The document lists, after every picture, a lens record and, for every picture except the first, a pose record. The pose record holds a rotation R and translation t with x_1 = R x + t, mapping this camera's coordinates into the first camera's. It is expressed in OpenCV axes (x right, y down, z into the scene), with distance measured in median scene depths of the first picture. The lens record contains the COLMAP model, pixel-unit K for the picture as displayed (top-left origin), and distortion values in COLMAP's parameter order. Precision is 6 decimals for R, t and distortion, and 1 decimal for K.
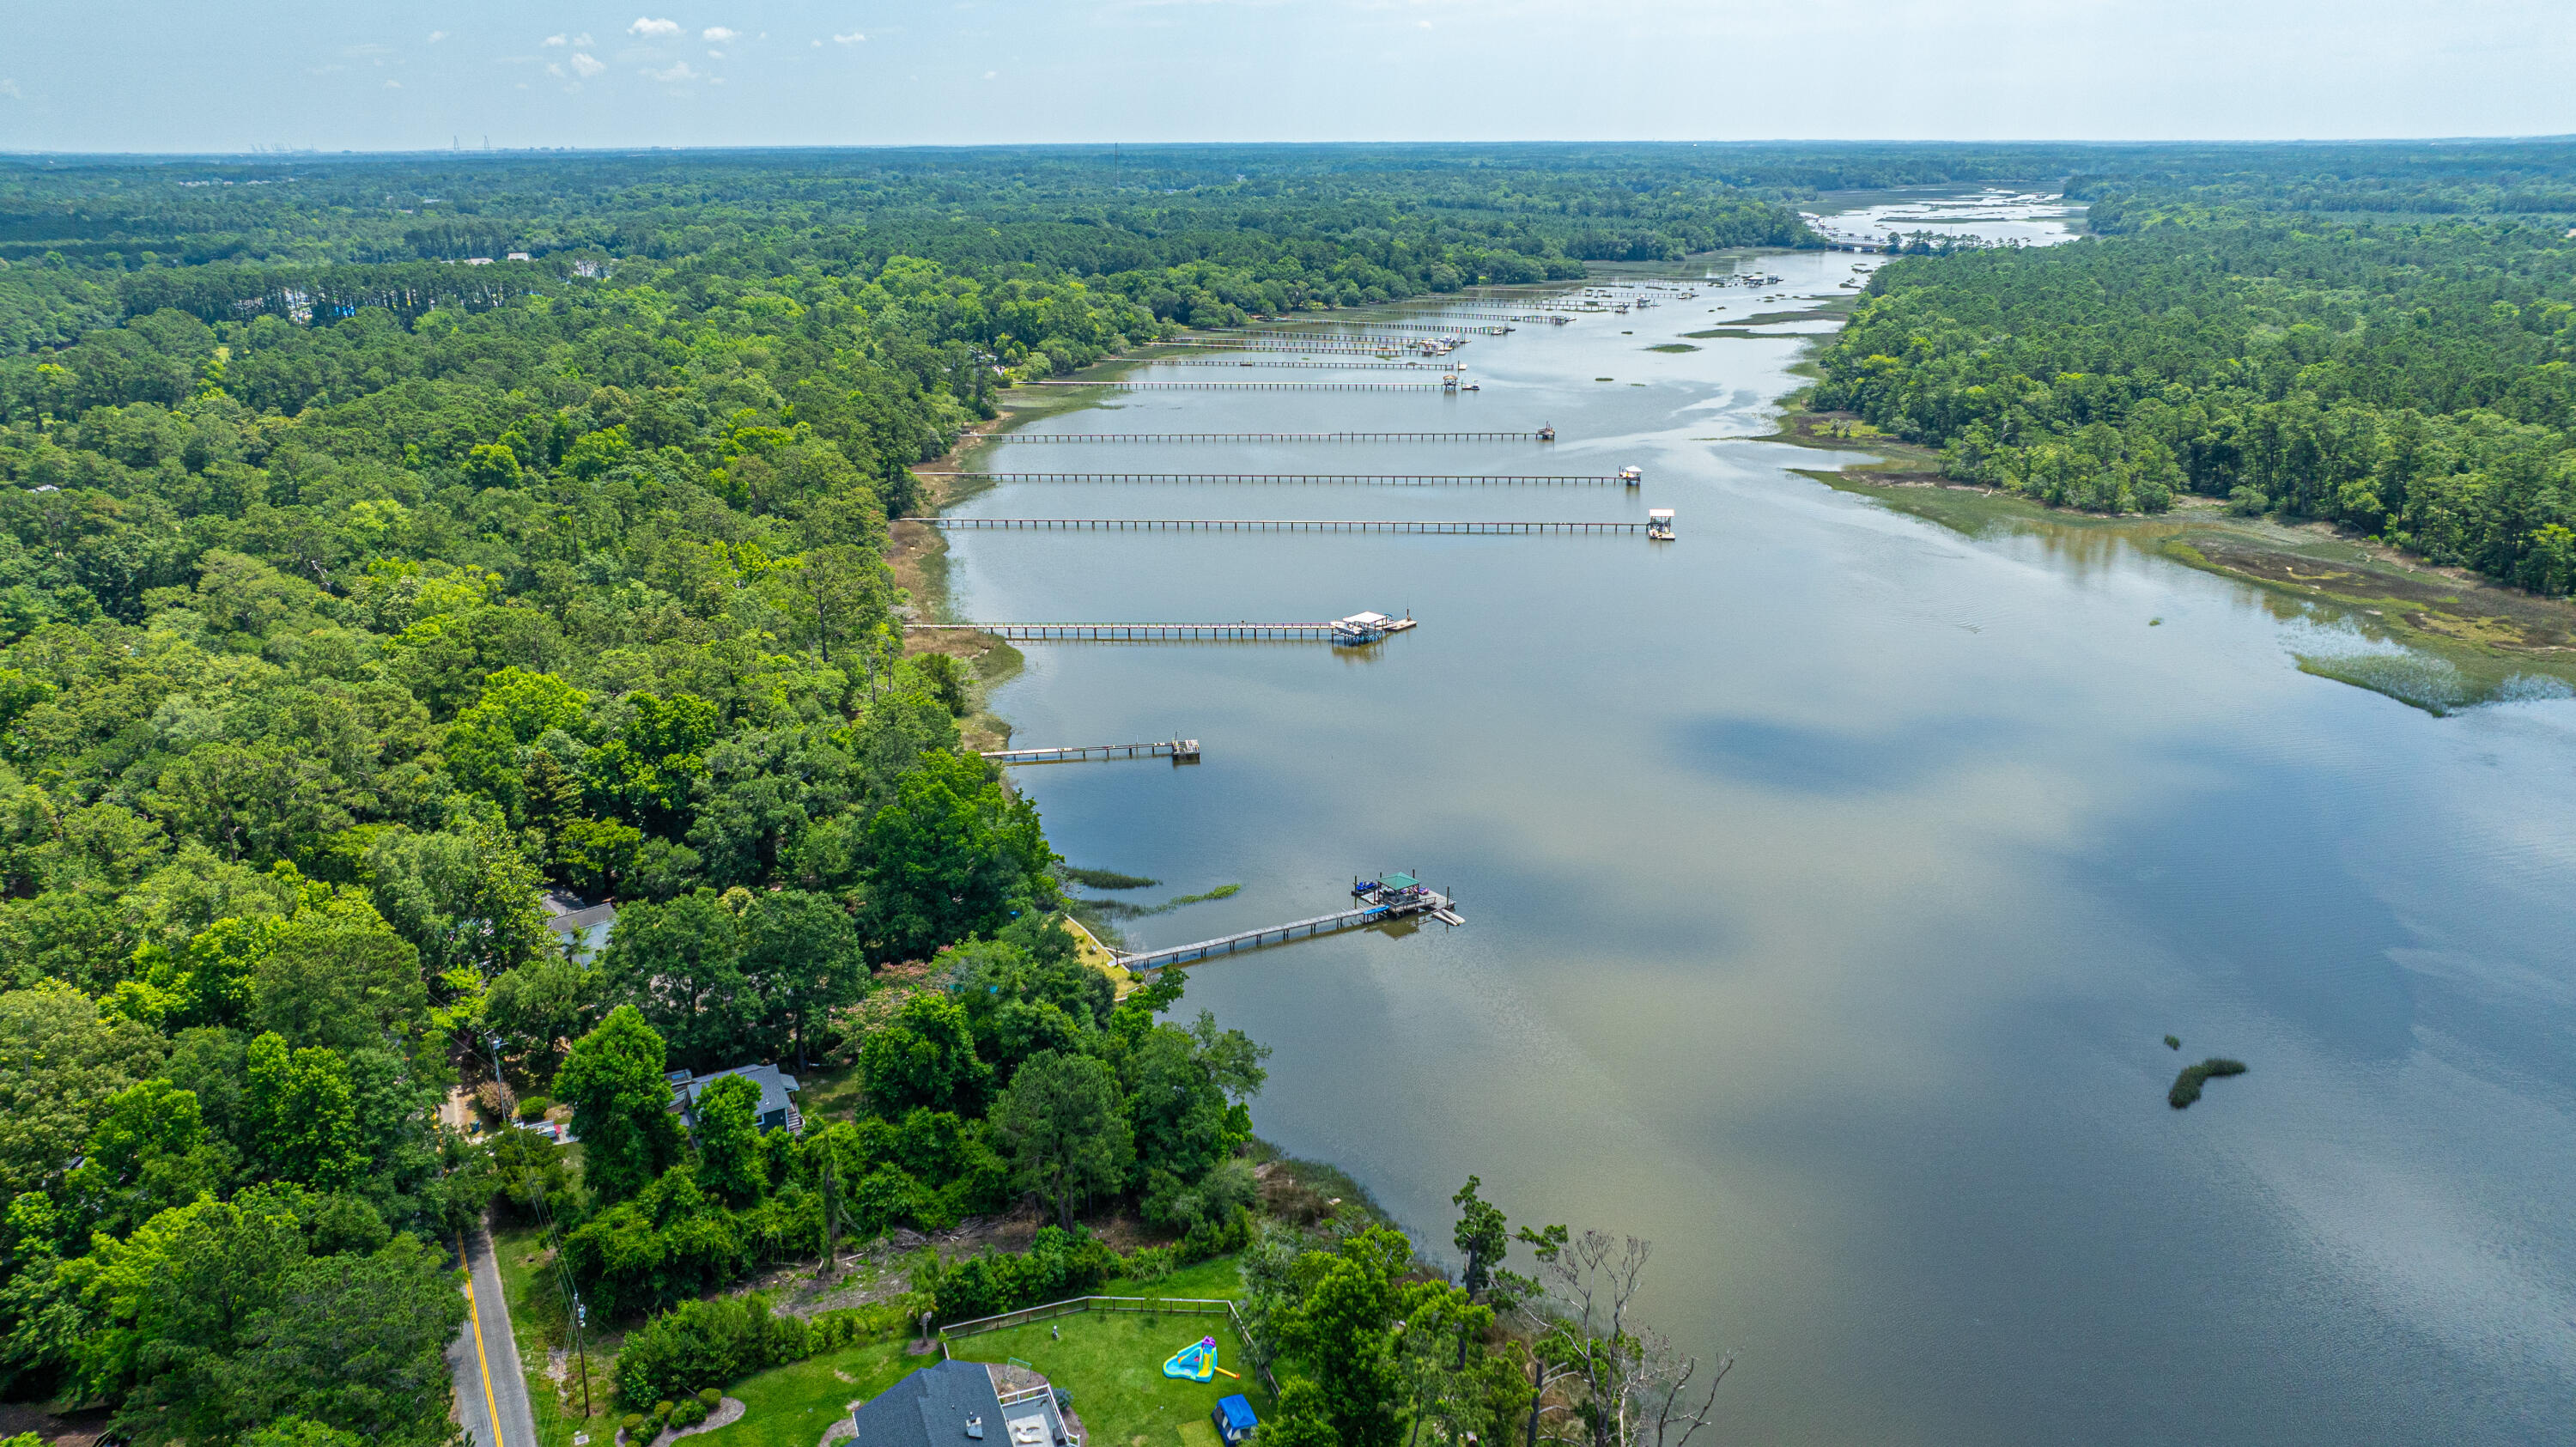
lens RADIAL K [[1805.9, 0, 1288.0], [0, 1805.9, 723.5], [0, 0, 1]] dist [-0.023463, -0.003304]
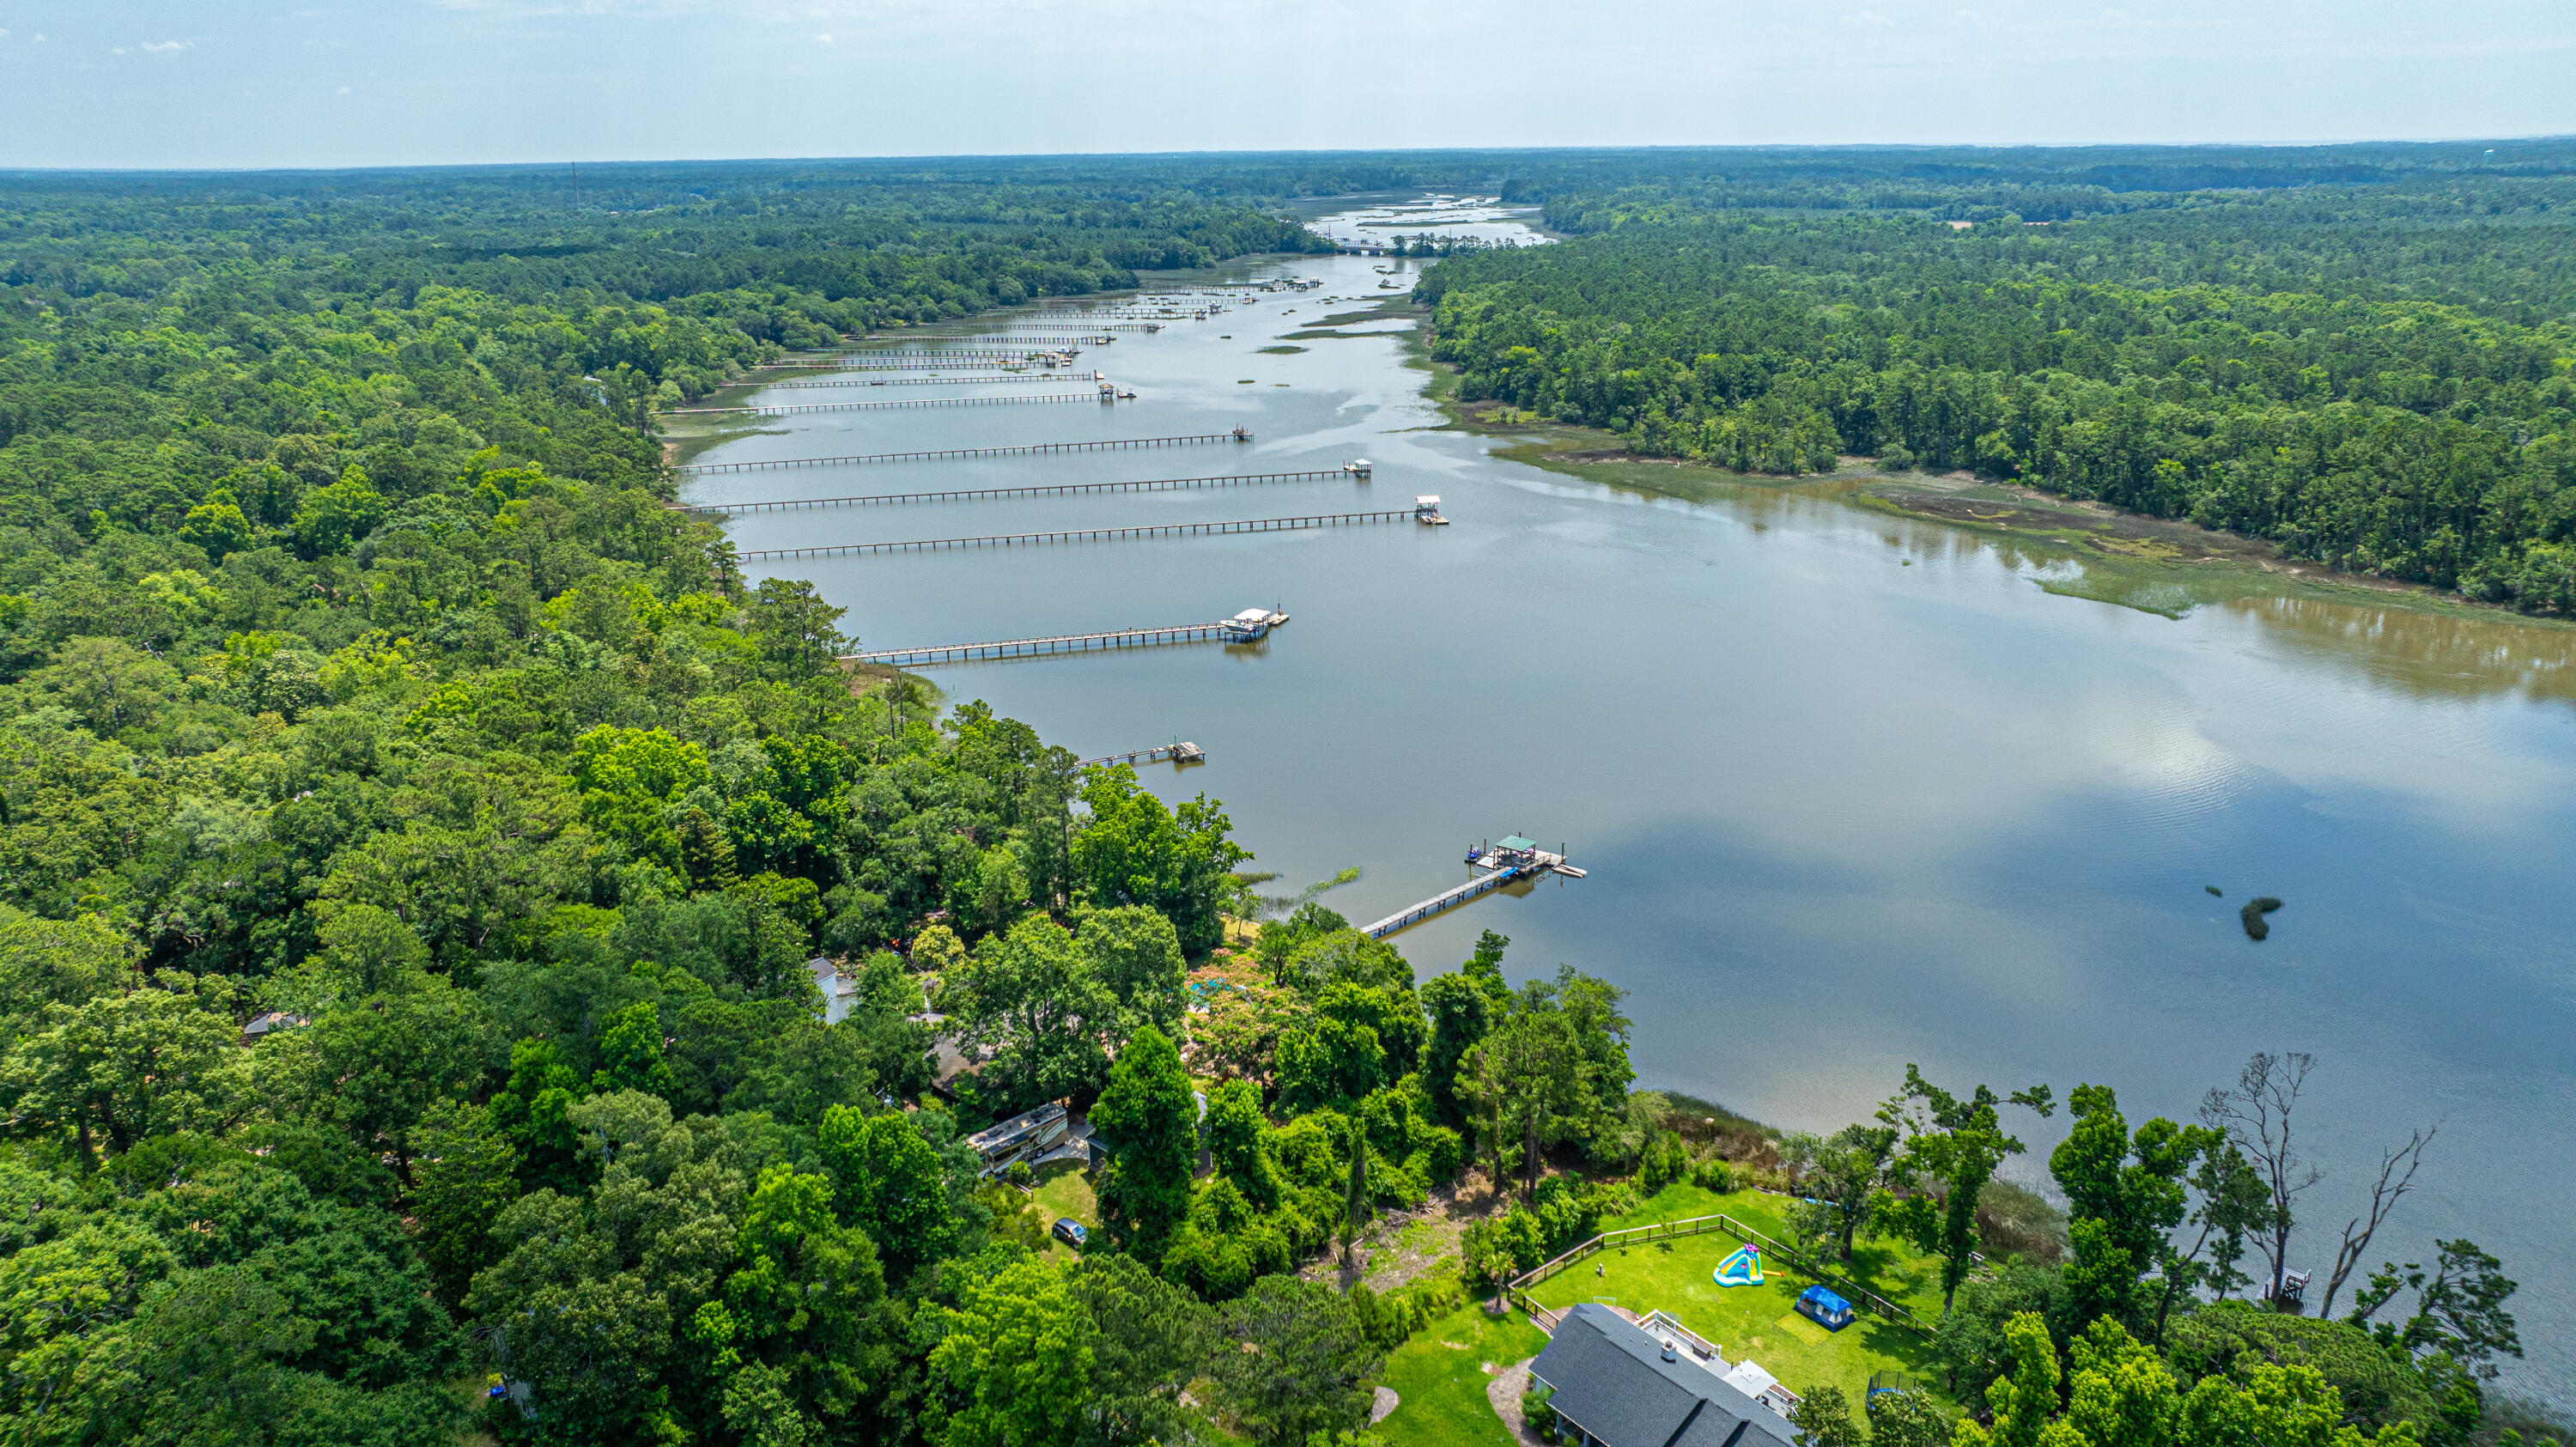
lens RADIAL K [[1803.7, 0, 1288.0], [0, 1803.7, 723.5], [0, 0, 1]] dist [-0.021200, -0.000661]
pose [[0.952647, -0.098347, 0.287735, -0.098230], [0.100313, 0.994924, 0.007942, -0.001269], [-0.287056, 0.021297, 0.957677, 0.006069]]
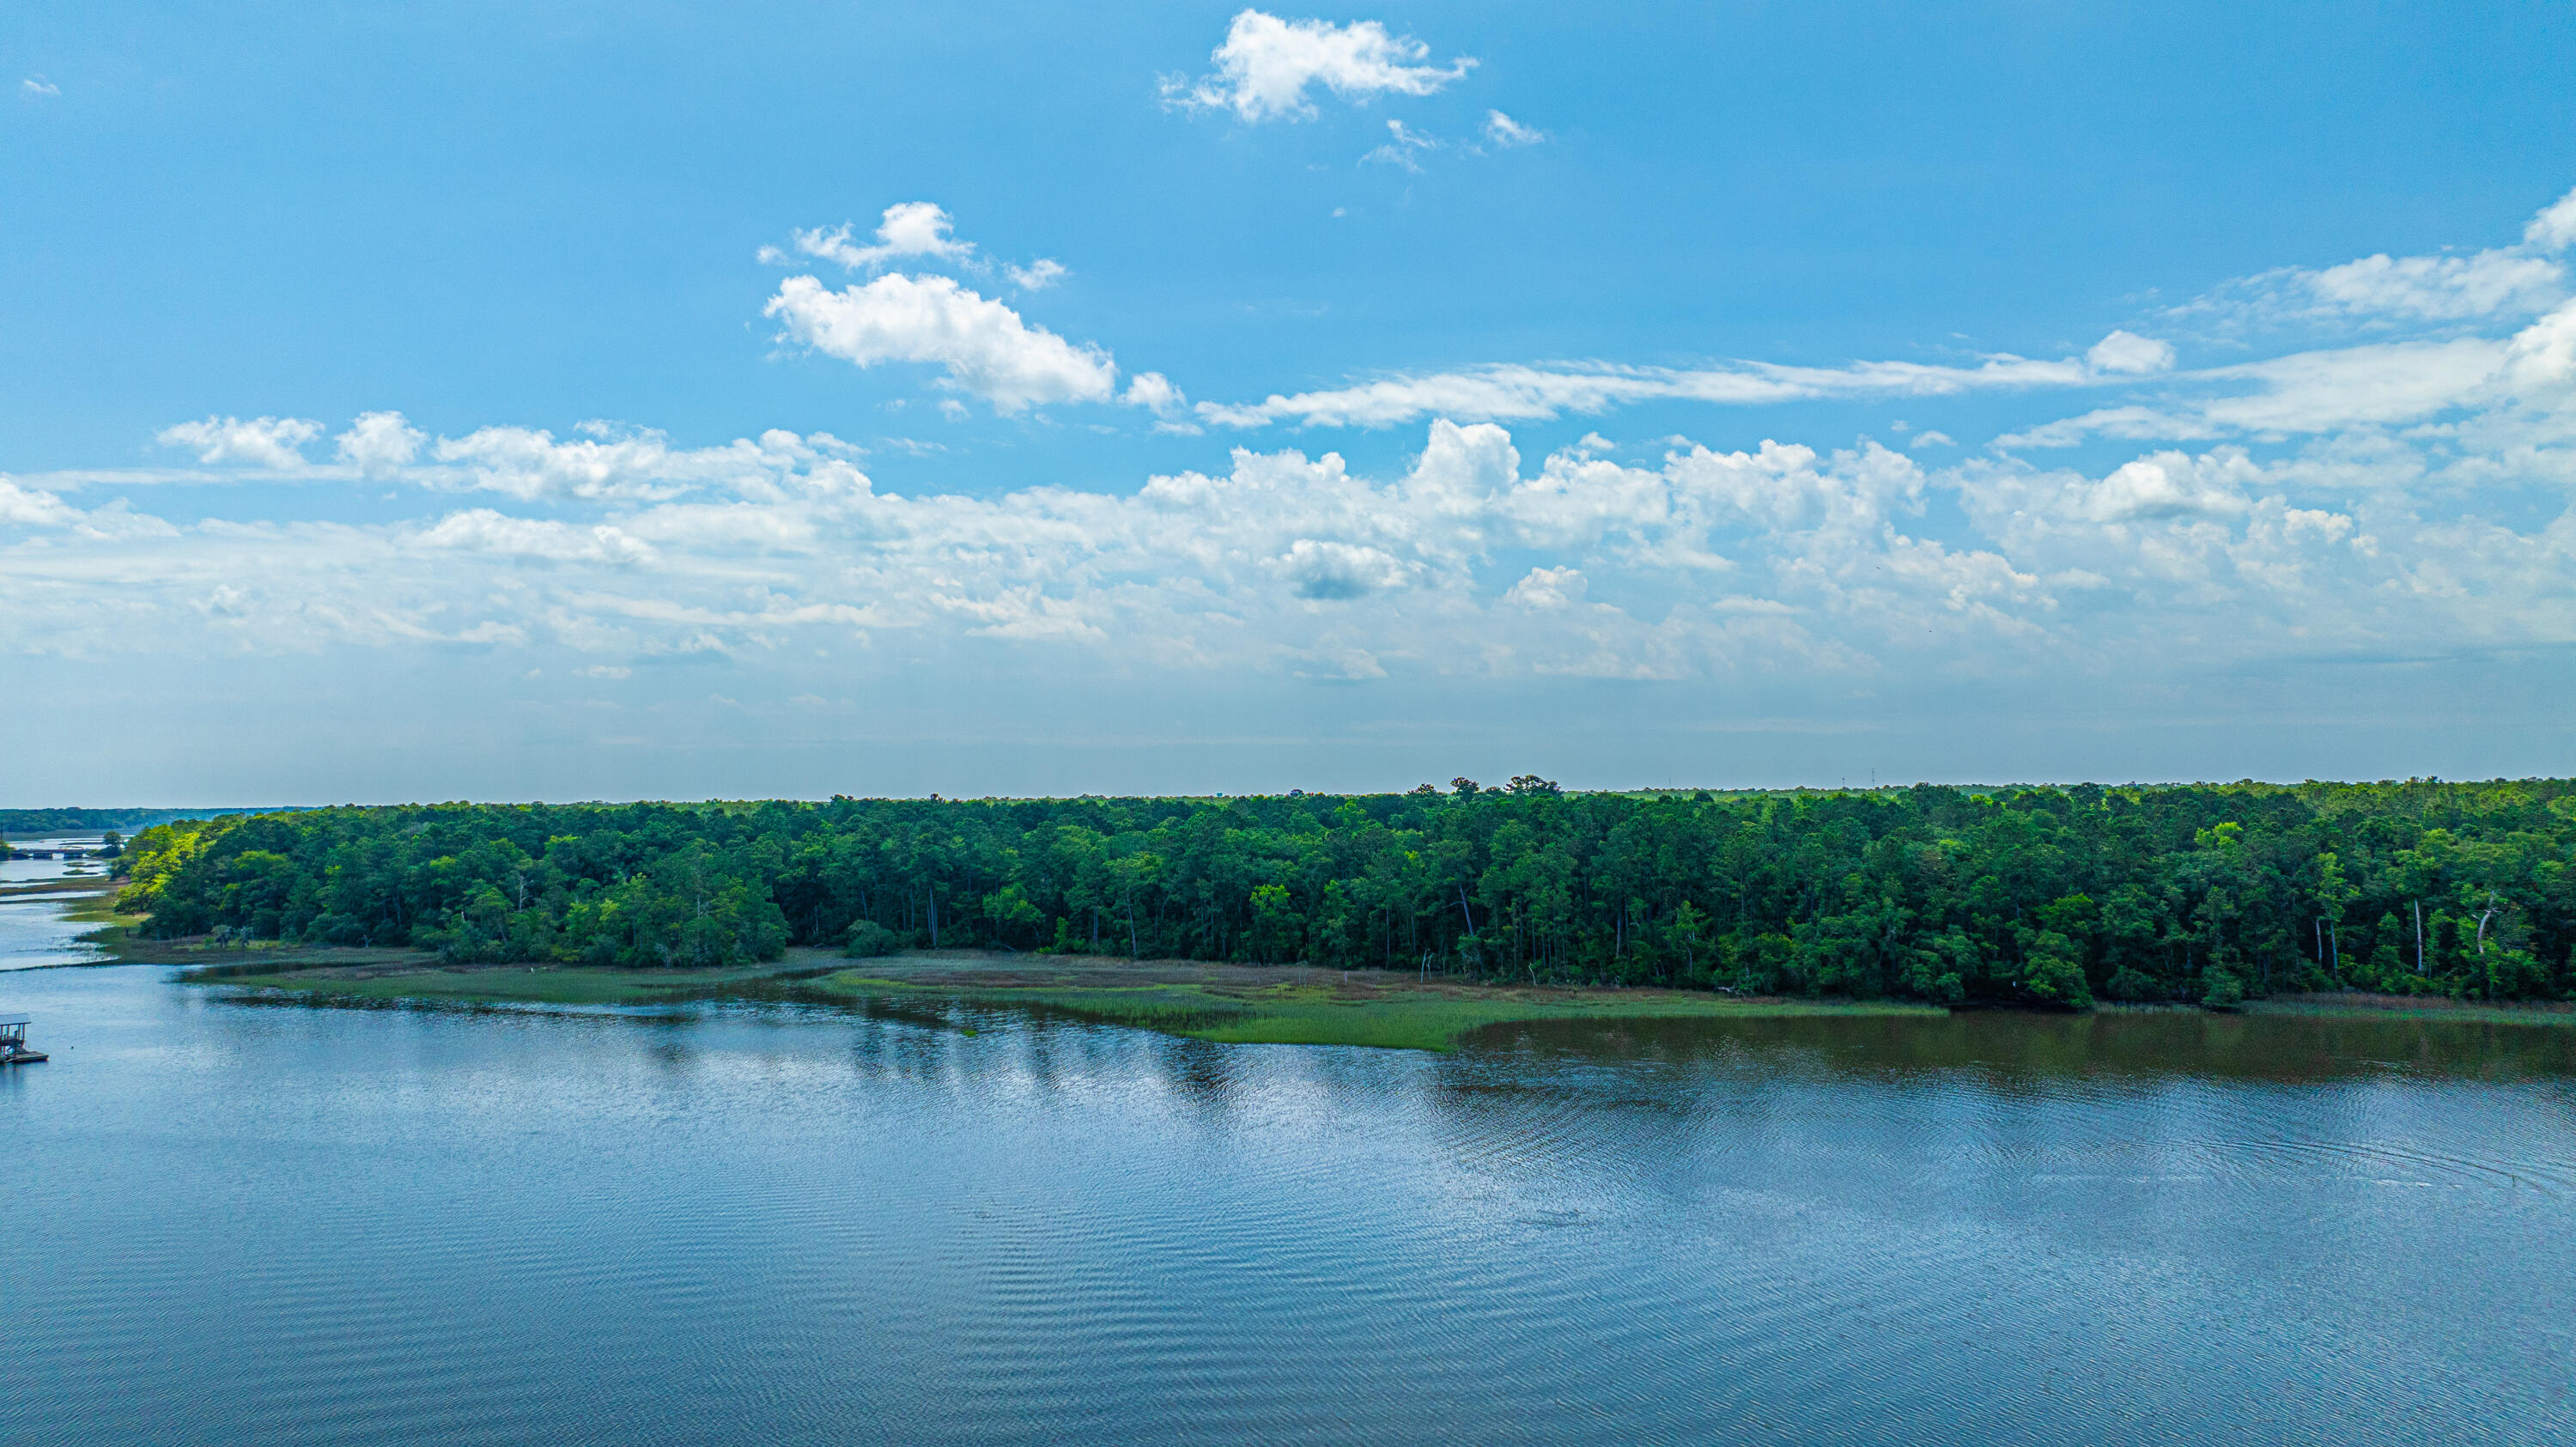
lens RADIAL K [[1736.0, 0, 1286.9], [0, 1736.0, 789.5], [0, 0, 1]] dist [-0.048056, 0.065220]
pose [[0.587160, 0.009068, 0.809420, 0.014664], [0.256386, 0.946372, -0.196586, 0.005584], [-0.767795, 0.322951, 0.553347, 0.222699]]
